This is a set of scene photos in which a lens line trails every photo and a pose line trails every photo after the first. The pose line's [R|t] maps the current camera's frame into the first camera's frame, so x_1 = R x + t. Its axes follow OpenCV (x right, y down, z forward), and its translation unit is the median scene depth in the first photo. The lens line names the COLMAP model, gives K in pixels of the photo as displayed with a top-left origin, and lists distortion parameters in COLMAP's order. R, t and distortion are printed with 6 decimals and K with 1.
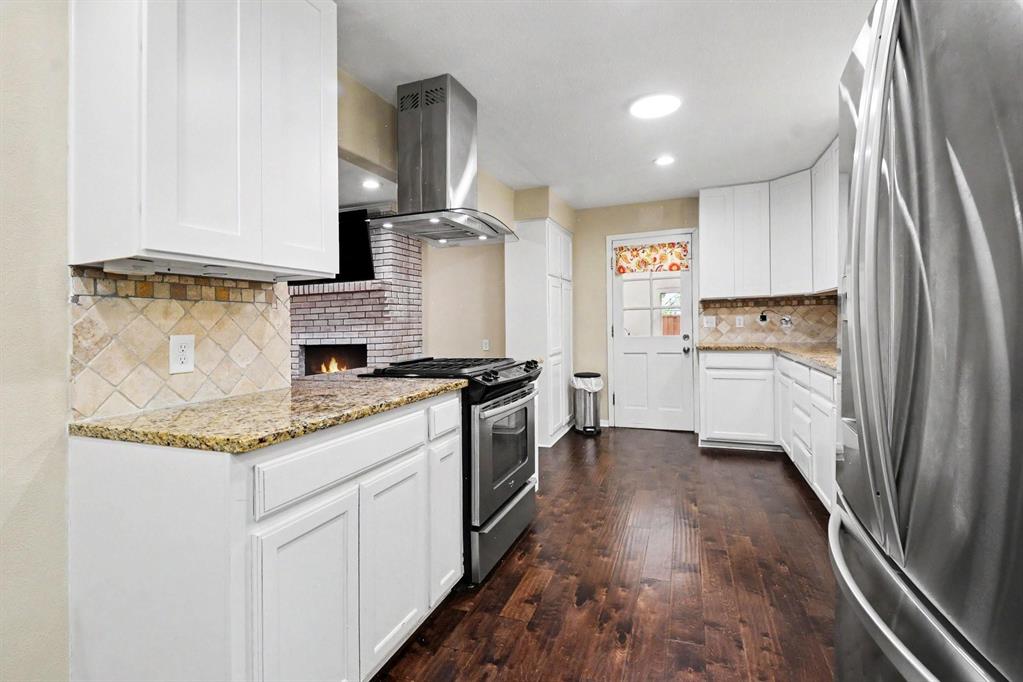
lens RADIAL K [[459.4, 0, 514.7], [0, 459.4, 321.3], [0, 0, 1]] dist [-0.023173, -0.000013]
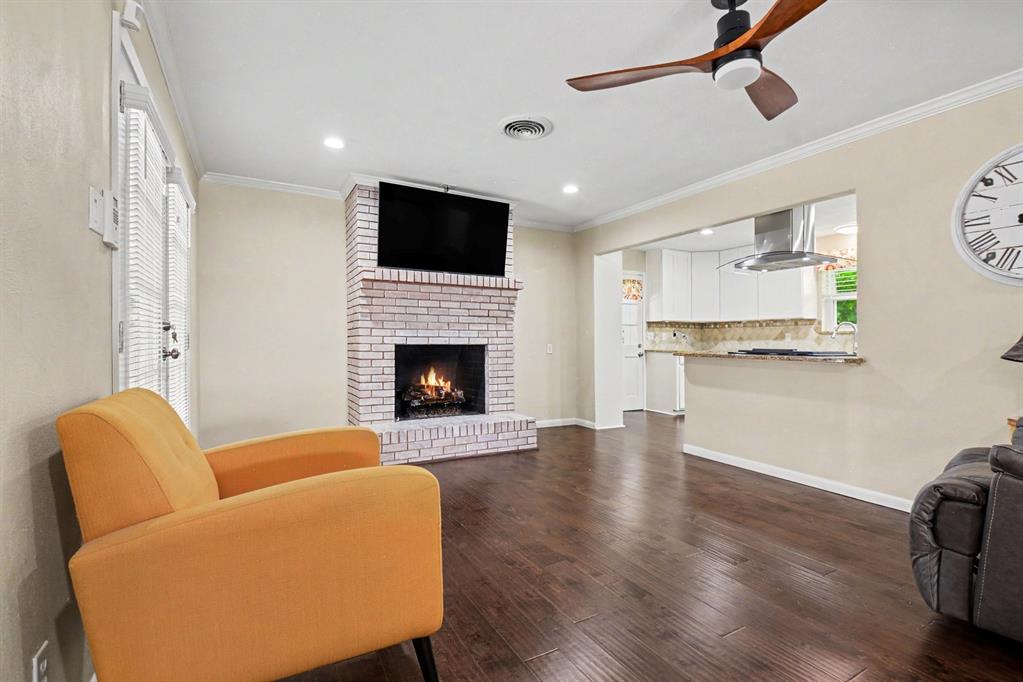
lens RADIAL K [[474.9, 0, 511.2], [0, 474.9, 355.2], [0, 0, 1]] dist [-0.000627, -0.000226]
pose [[0.640837, 0.010815, 0.767601, -1.047184], [-0.025094, 0.999662, 0.006864, 0.064078], [-0.767267, -0.023661, 0.640891, 0.339480]]
